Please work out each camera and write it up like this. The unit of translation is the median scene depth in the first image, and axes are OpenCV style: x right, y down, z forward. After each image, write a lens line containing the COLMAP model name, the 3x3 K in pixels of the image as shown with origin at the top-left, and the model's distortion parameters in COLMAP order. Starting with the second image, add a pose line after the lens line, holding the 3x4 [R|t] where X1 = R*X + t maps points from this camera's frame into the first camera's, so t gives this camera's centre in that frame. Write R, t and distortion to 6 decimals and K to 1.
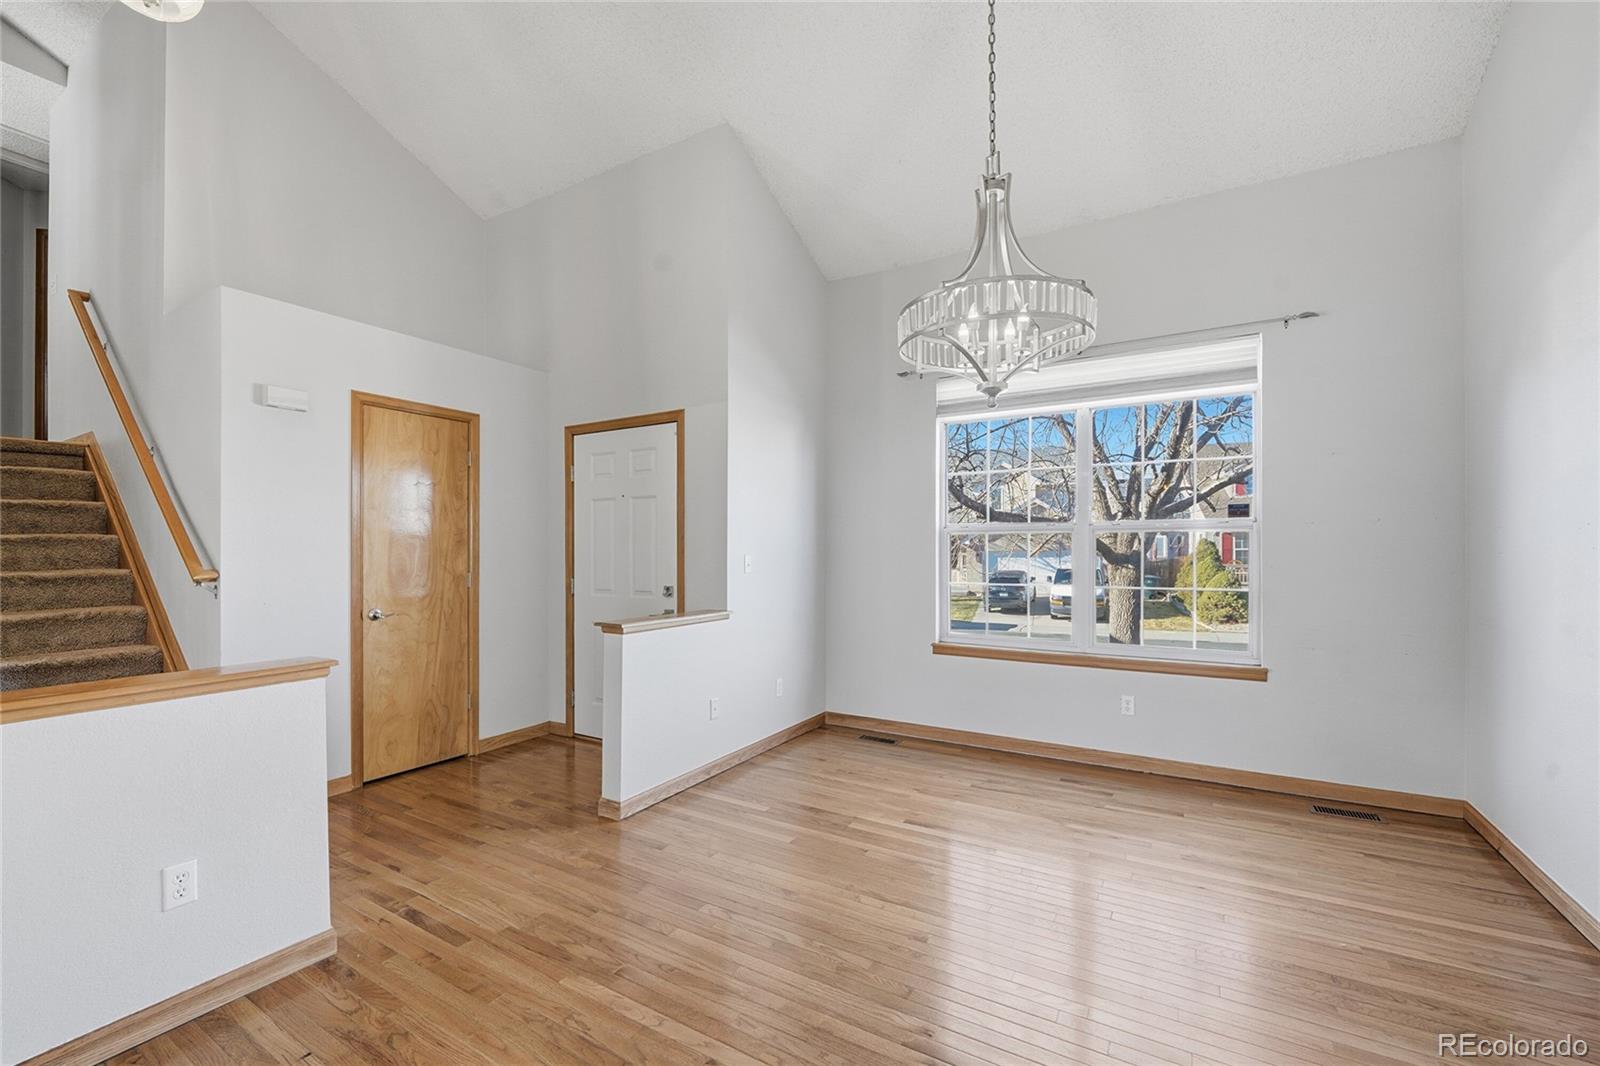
lens RADIAL K [[665.3, 0, 782.6], [0, 665.3, 546.5], [0, 0, 1]] dist [-0.007656, -0.000553]
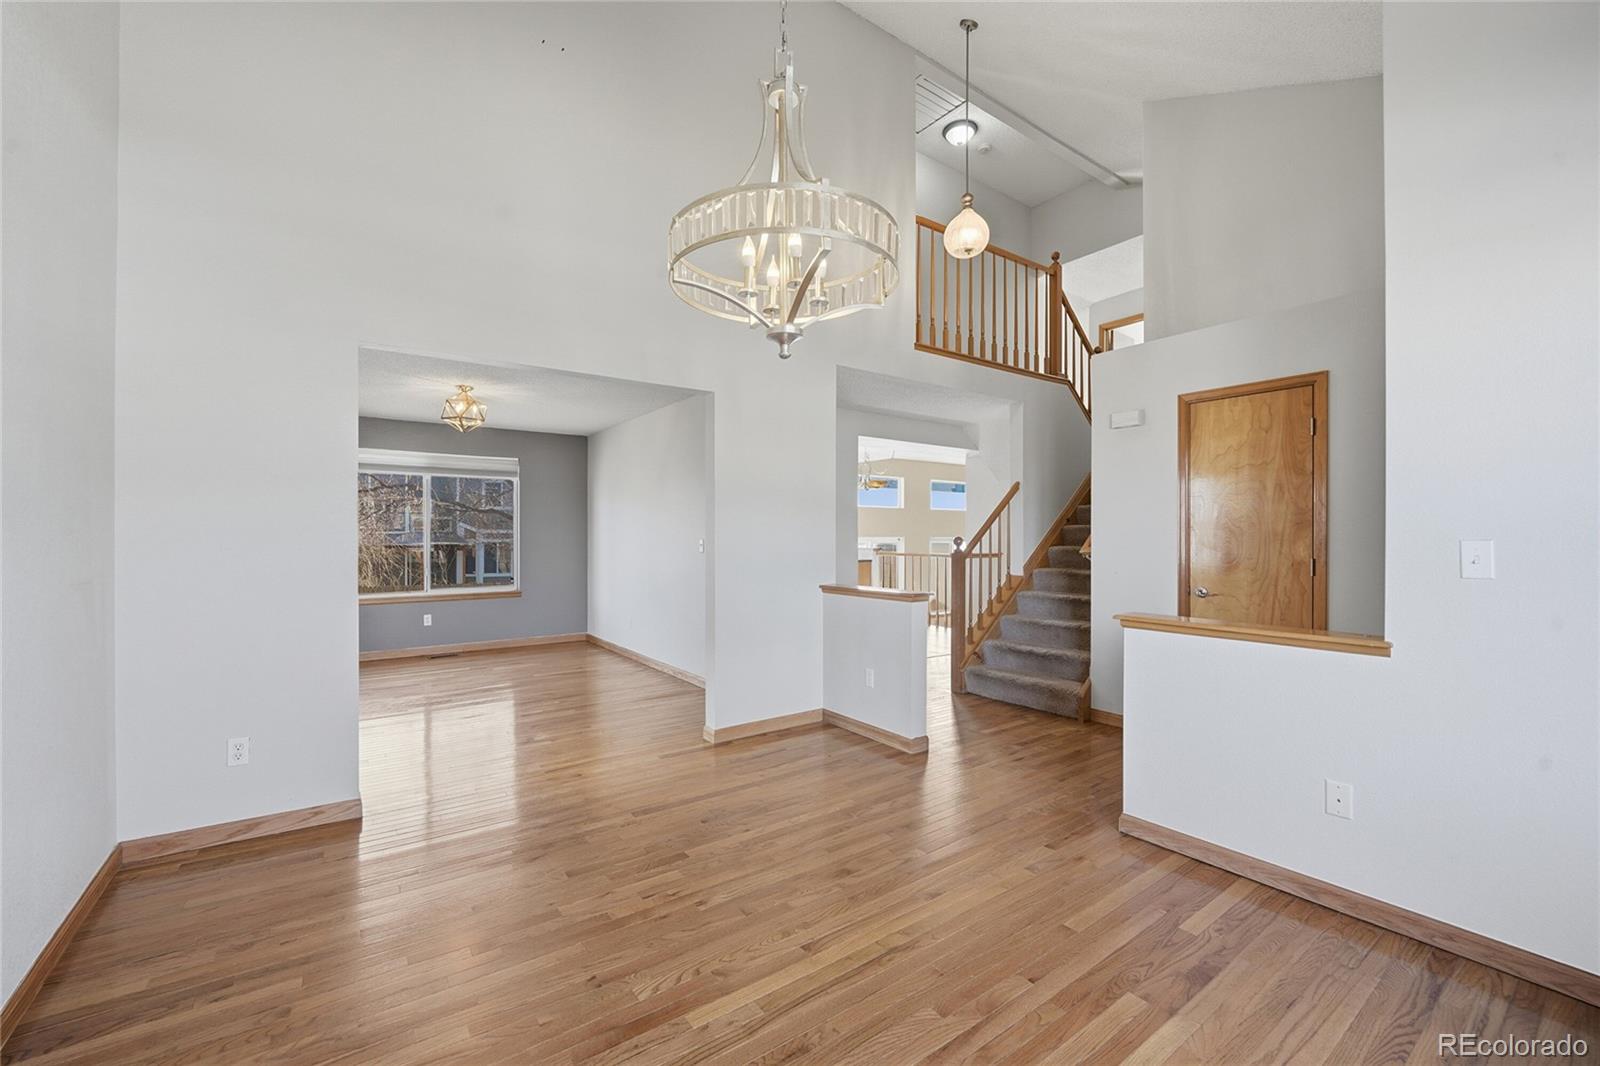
lens RADIAL K [[639.2, 0, 798.7], [0, 639.2, 536.7], [0, 0, 1]] dist [-0.000613, -0.000138]
pose [[-0.383830, -0.000717, -0.923404, 0.581630], [0.012410, 0.999905, -0.005935, 0.007516], [0.923320, -0.013737, -0.383785, 0.743124]]
